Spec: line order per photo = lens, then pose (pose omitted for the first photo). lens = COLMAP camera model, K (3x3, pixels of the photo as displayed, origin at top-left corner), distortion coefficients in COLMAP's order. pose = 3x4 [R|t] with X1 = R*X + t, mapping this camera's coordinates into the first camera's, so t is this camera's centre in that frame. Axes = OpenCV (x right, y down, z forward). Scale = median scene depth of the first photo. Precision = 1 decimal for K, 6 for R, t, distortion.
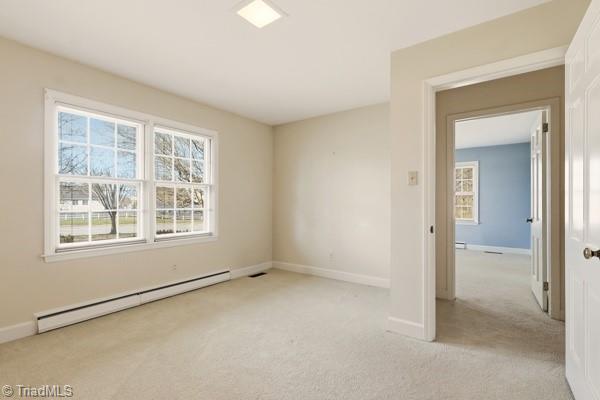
lens RADIAL K [[286.2, 0, 299.5], [0, 286.2, 202.1], [0, 0, 1]] dist [0.018584, 0.000282]
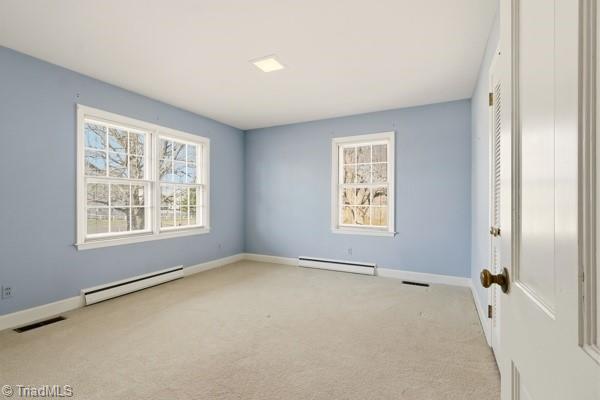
lens RADIAL K [[286.2, 0, 294.7], [0, 286.2, 201.8], [0, 0, 1]] dist [0.018584, 0.000282]
pose [[0.983126, -0.000157, 0.182928, -0.176161], [-0.001283, 0.999969, 0.007753, -0.000162], [-0.182924, -0.007857, 0.983096, -0.252902]]
